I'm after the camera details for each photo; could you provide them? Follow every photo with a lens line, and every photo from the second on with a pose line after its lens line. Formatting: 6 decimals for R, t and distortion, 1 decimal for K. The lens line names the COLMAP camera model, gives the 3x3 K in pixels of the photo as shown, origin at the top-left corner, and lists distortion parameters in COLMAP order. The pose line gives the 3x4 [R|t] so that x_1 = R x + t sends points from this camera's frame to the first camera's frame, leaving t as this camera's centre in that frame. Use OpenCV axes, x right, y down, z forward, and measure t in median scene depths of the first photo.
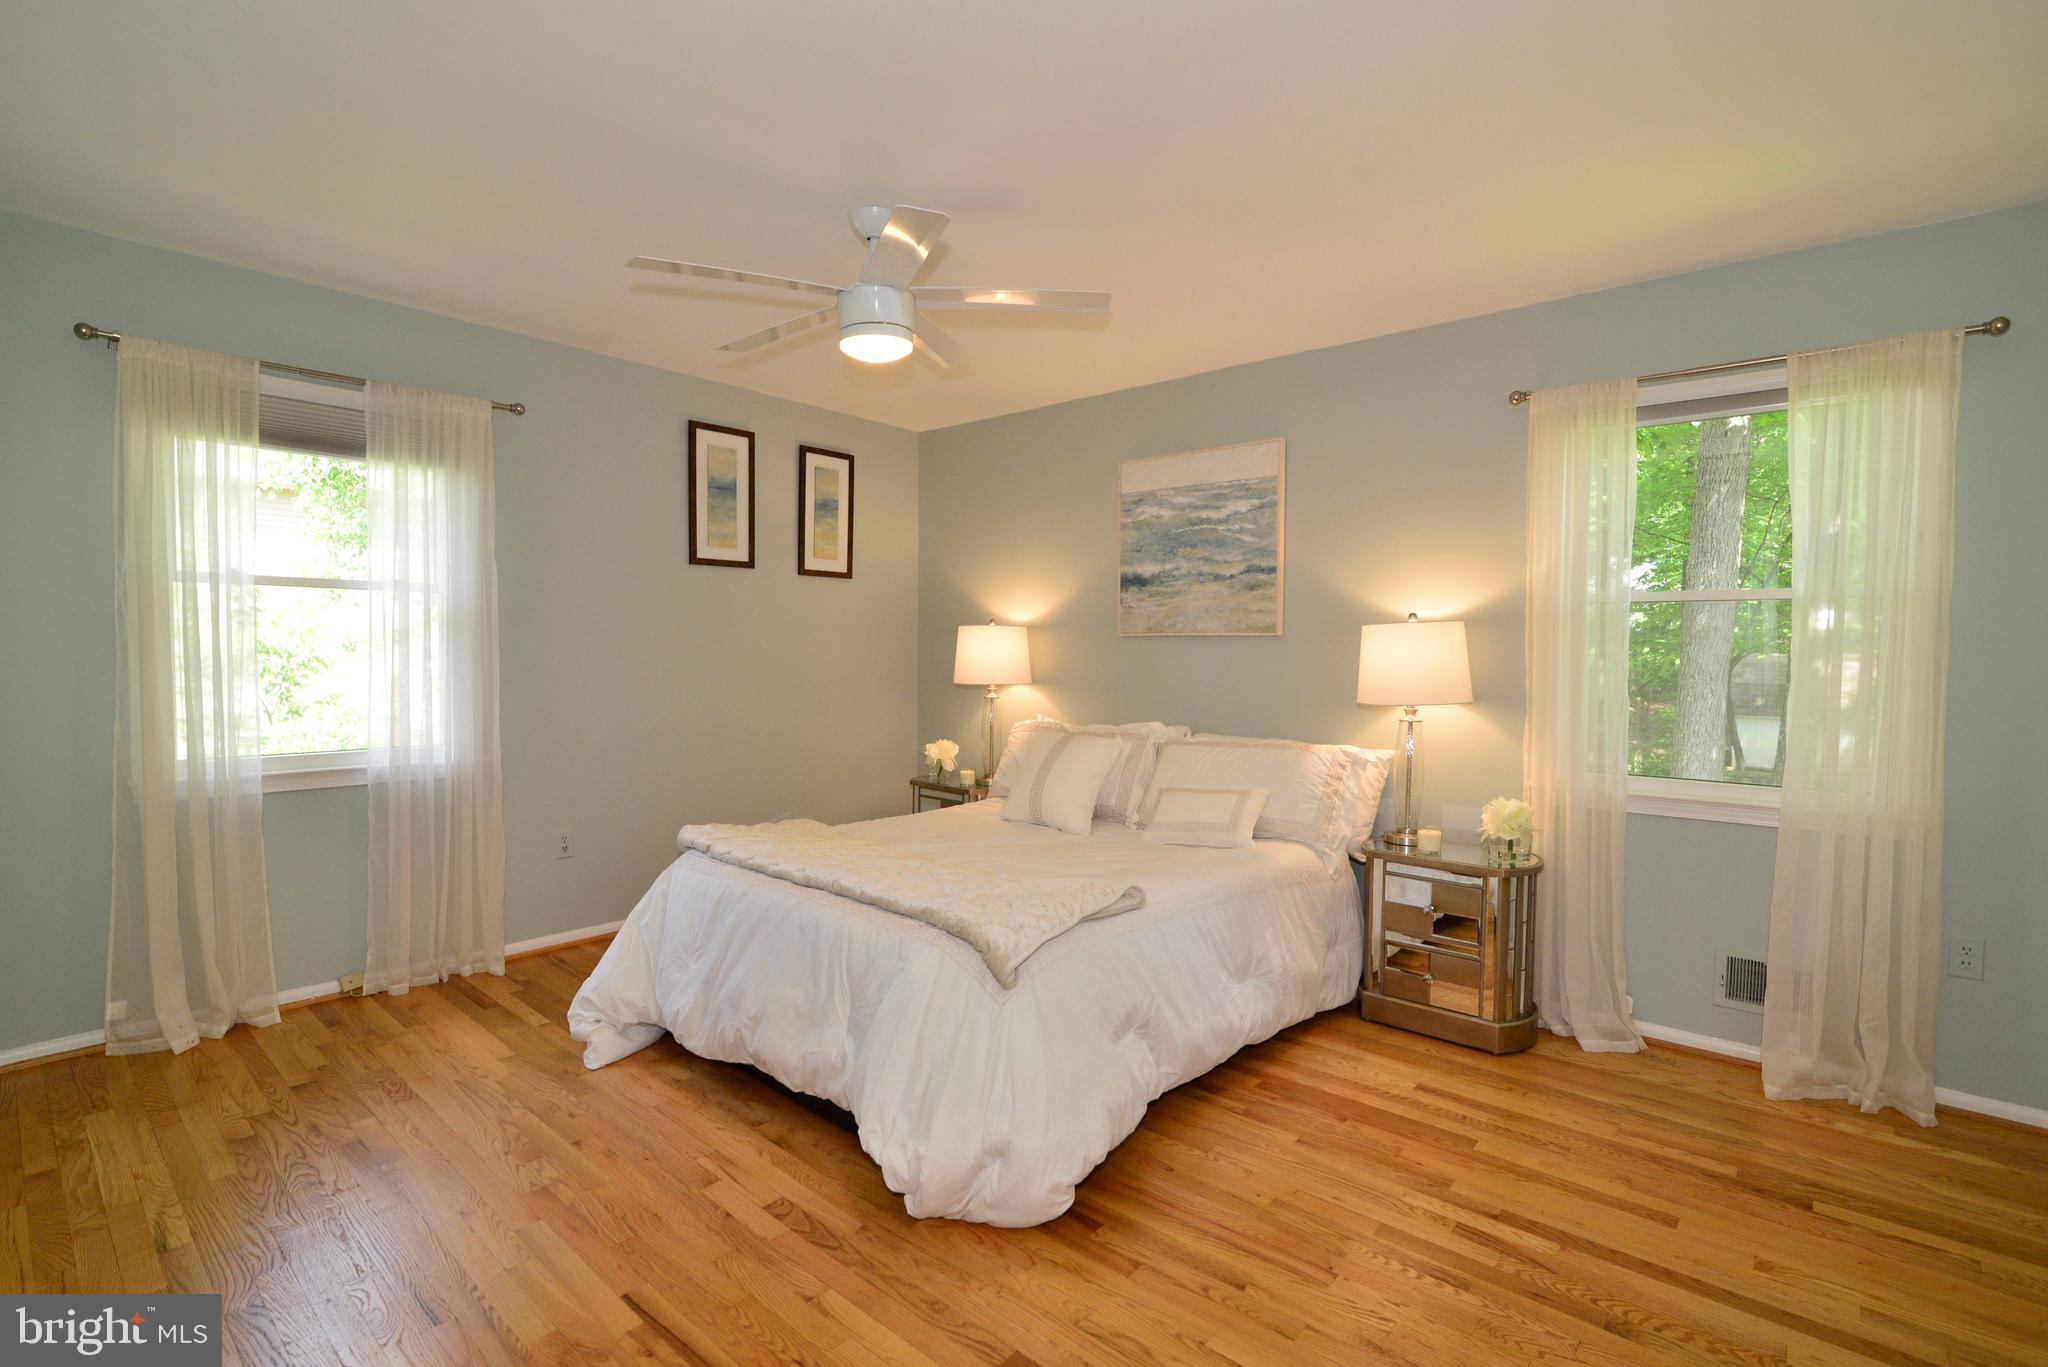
lens RADIAL K [[936.3, 0, 1021.6], [0, 936.3, 689.0], [0, 0, 1]] dist [-0.017434, 0.000961]
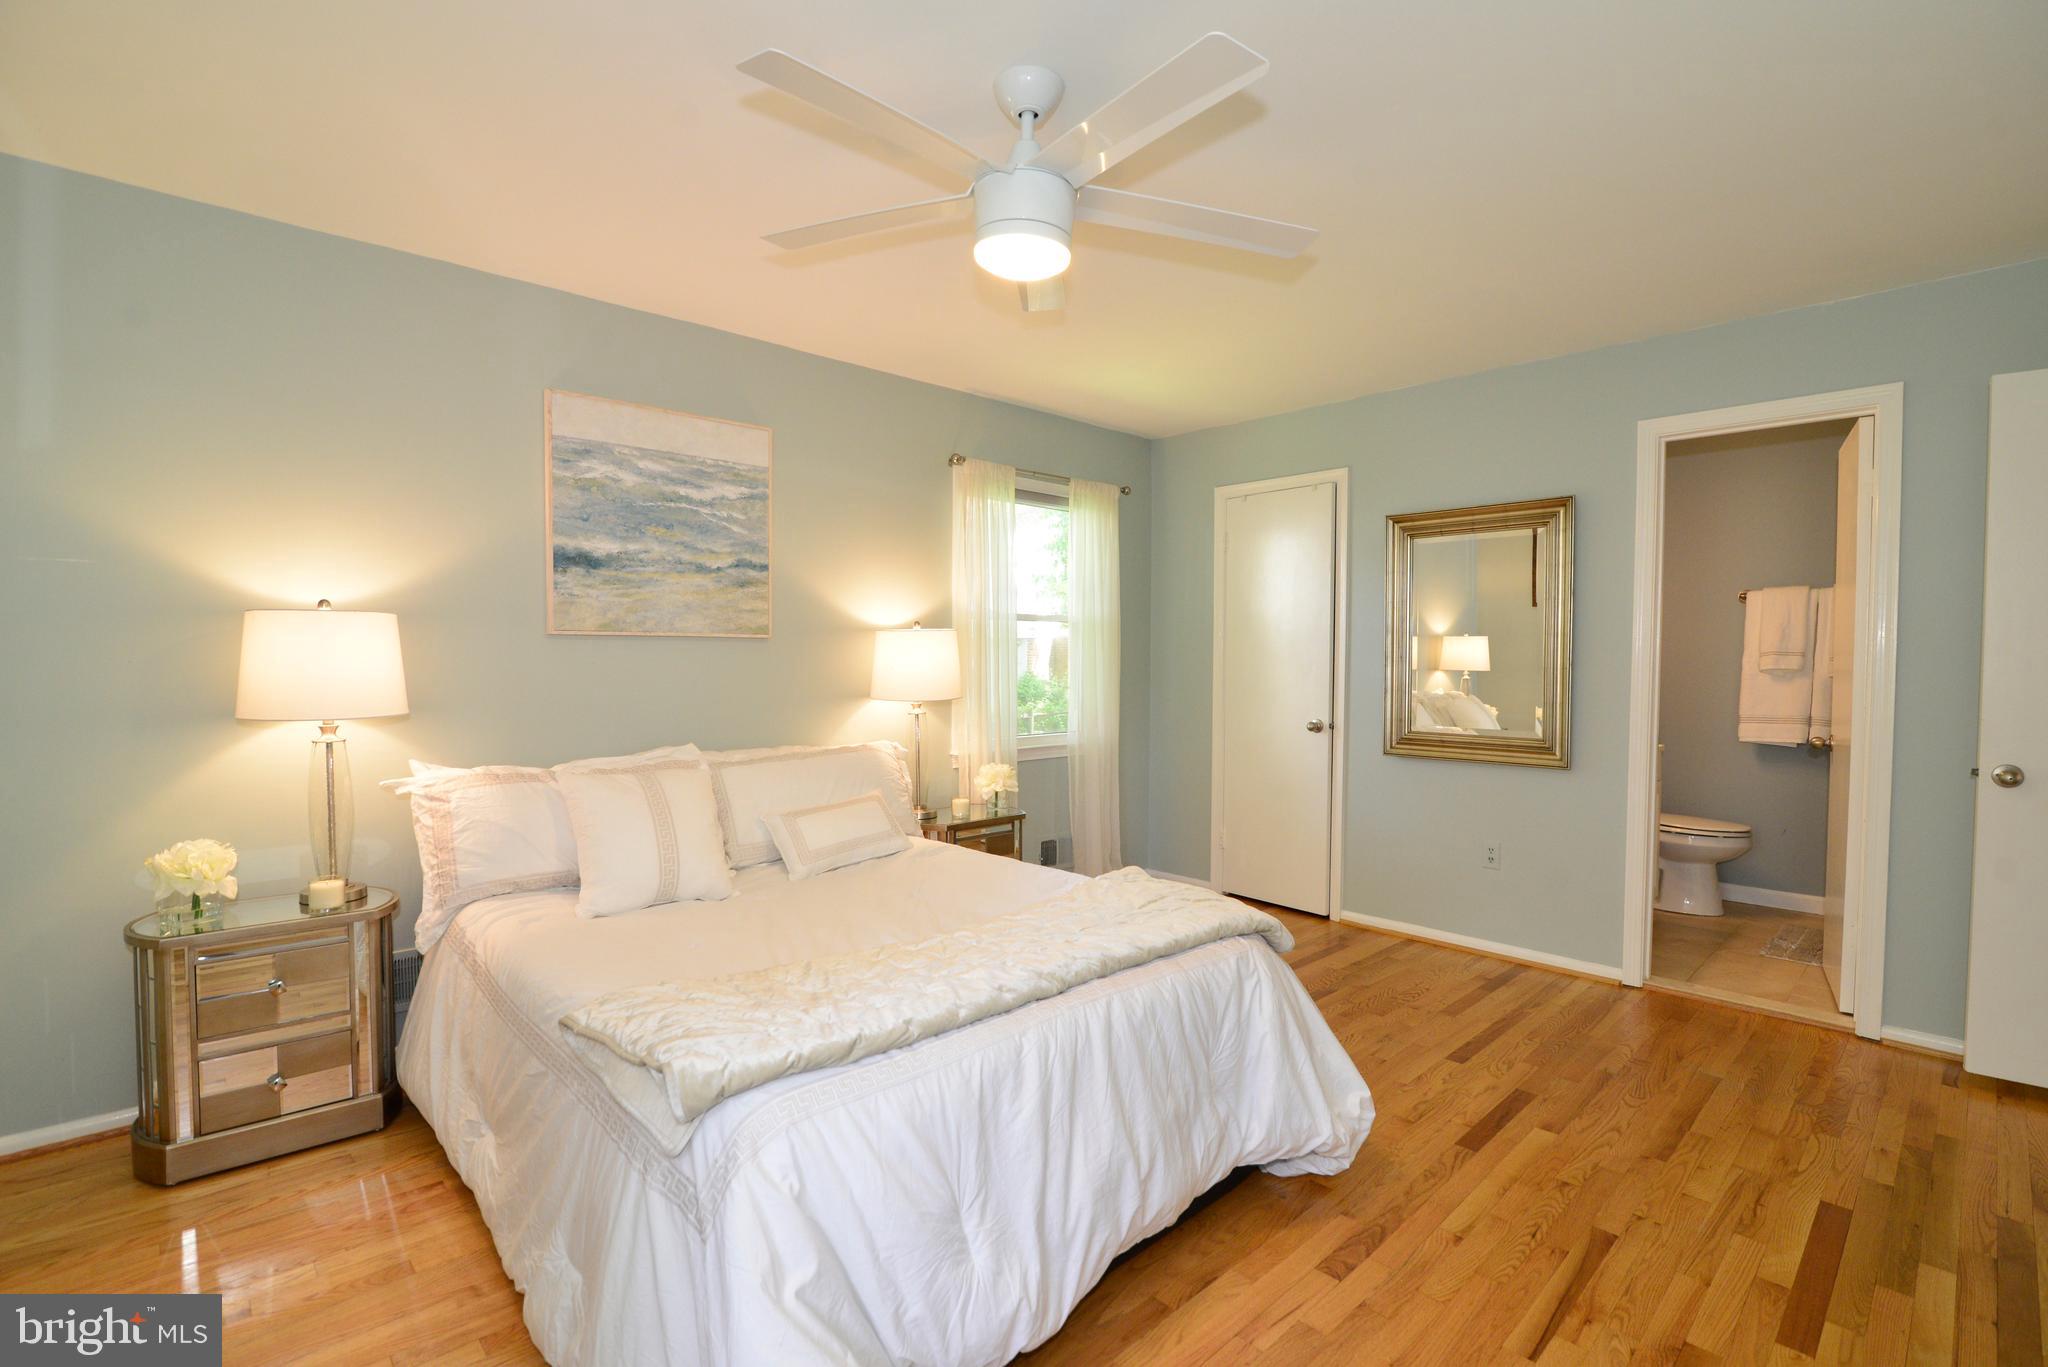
lens RADIAL K [[936.3, 0, 1021.6], [0, 936.3, 689.0], [0, 0, 1]] dist [-0.017434, 0.000961]
pose [[0.085801, -0.042961, 0.995386, -0.611116], [0.043444, 0.998281, 0.039341, -0.029940], [-0.995365, 0.039868, 0.087520, 0.630616]]
